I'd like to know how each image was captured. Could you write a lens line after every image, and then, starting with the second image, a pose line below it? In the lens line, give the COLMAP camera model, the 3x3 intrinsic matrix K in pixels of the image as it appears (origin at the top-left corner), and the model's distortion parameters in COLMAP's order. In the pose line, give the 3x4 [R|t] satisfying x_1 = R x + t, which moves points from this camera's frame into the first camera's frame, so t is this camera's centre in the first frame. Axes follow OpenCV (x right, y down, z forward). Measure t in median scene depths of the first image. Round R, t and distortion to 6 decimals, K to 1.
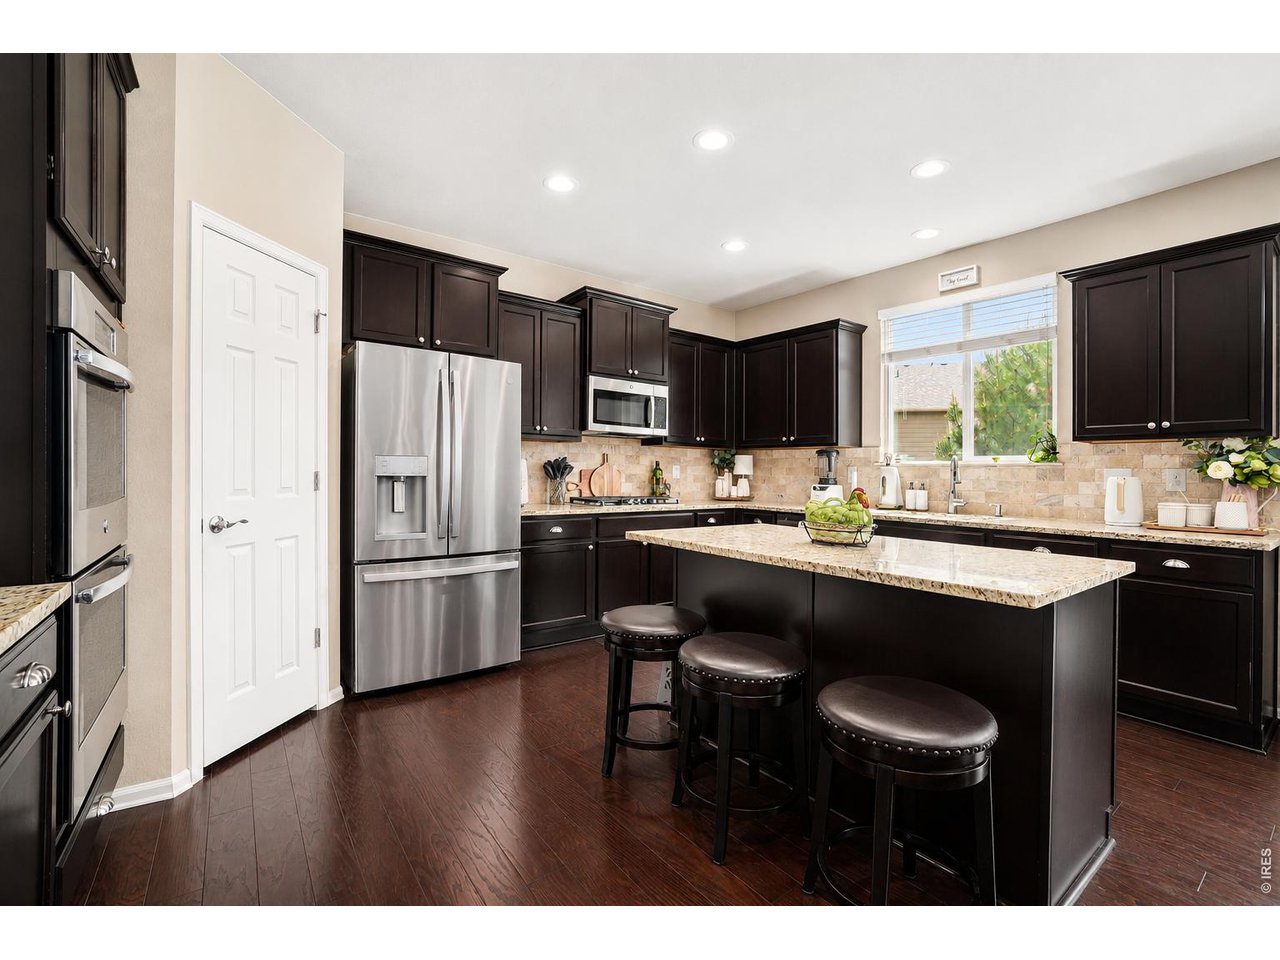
lens RADIAL K [[561.7, 0, 638.5], [0, 561.7, 471.2], [0, 0, 1]] dist [-0.002533, -0.000188]
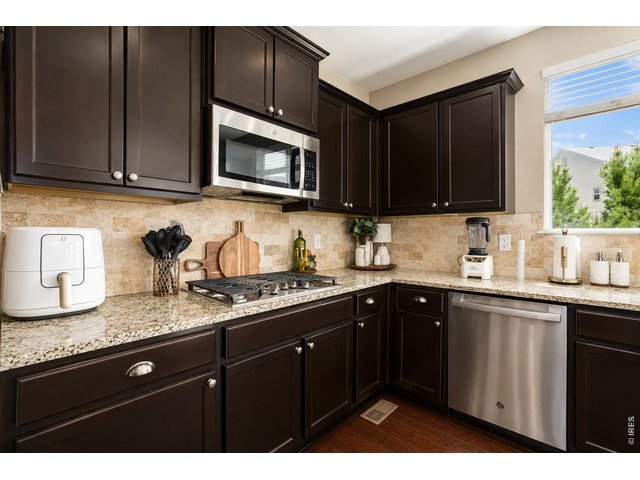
lens RADIAL K [[280.8, 0, 319.3], [0, 280.8, 235.6], [0, 0, 1]] dist [-0.002533, -0.000188]
pose [[0.978261, -0.008715, 0.207196, -0.030977], [0.007049, 0.999937, 0.008778, -0.013306], [-0.207260, -0.007127, 0.978260, 0.596998]]
